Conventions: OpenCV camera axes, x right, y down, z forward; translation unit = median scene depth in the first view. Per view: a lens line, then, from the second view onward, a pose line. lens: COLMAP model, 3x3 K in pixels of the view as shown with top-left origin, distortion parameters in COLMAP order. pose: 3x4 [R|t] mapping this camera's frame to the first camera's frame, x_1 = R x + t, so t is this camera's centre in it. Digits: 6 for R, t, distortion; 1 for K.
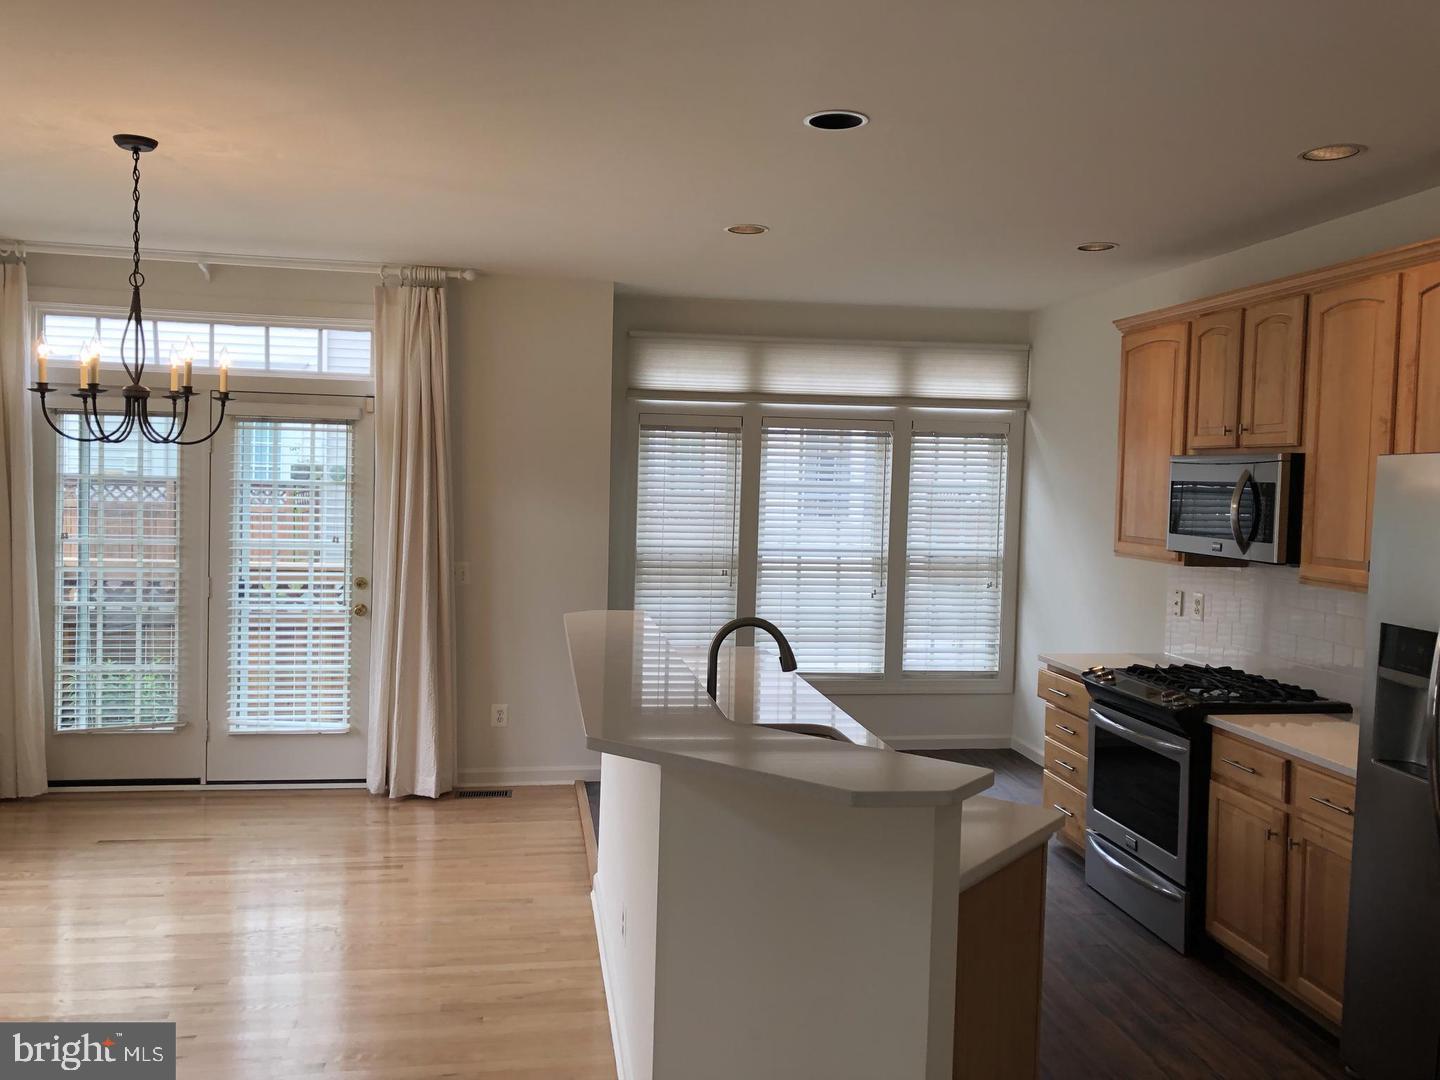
lens RADIAL K [[1193.1, 0, 724.3], [0, 1193.1, 531.1], [0, 0, 1]] dist [0.112005, -0.177141]
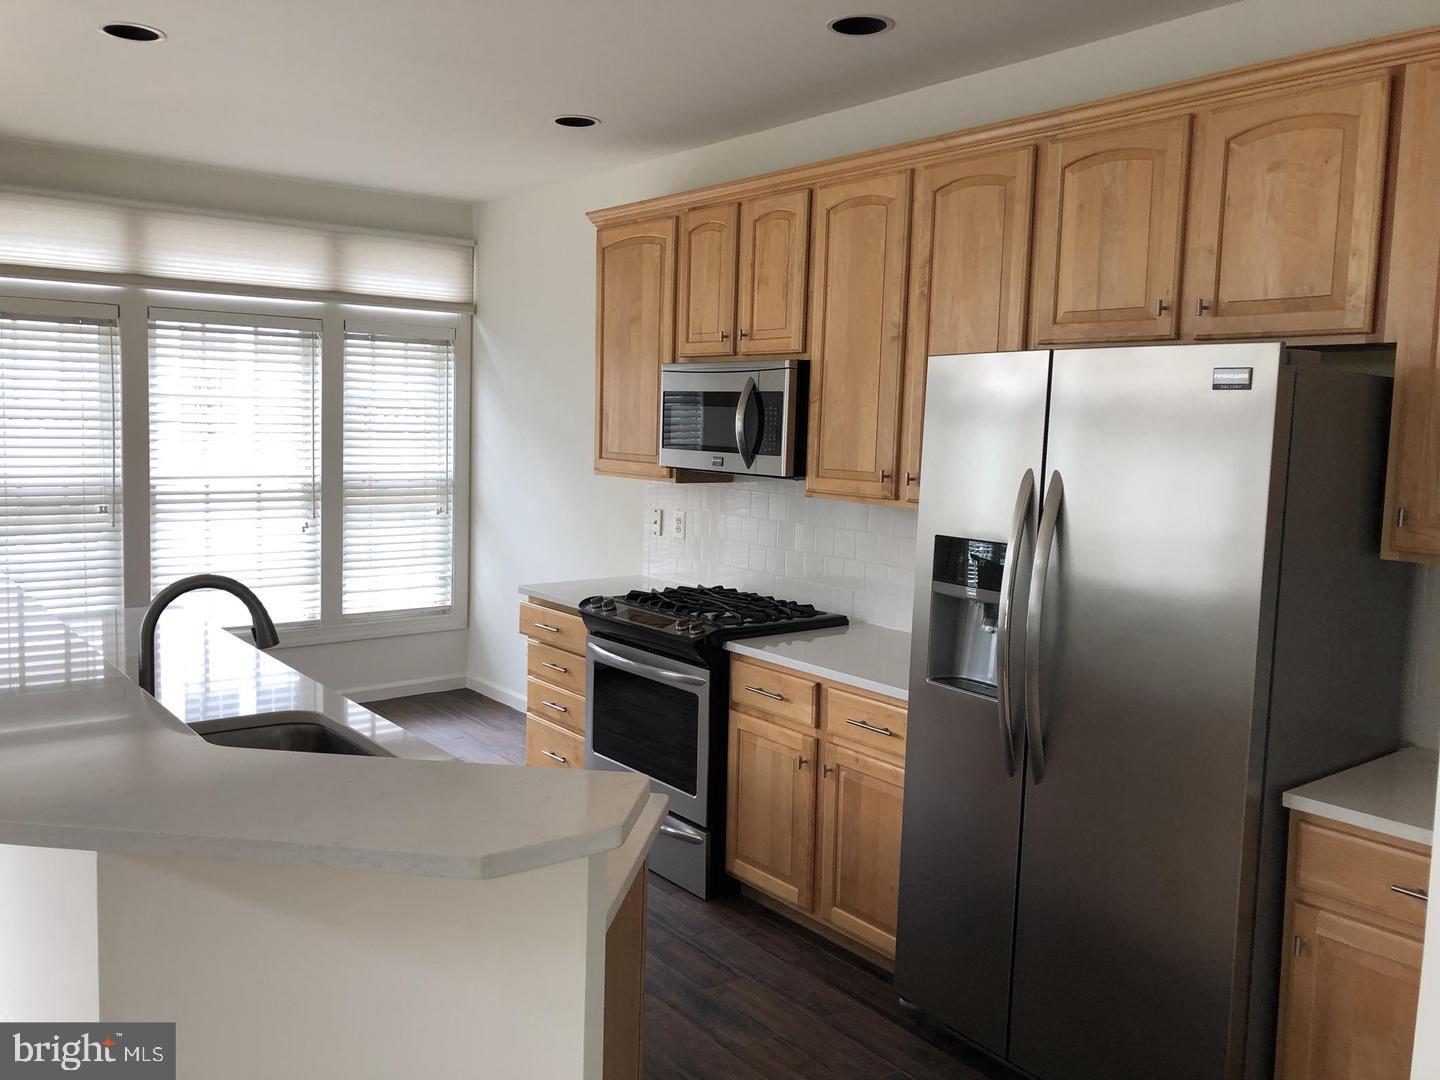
lens RADIAL K [[1193.1, 0, 724.3], [0, 1193.1, 531.1], [0, 0, 1]] dist [0.112005, -0.177141]
pose [[0.877501, -0.049210, 0.477044, -0.031945], [0.018460, 0.997450, 0.068937, 0.003433], [-0.479220, -0.051686, 0.876172, 0.177237]]
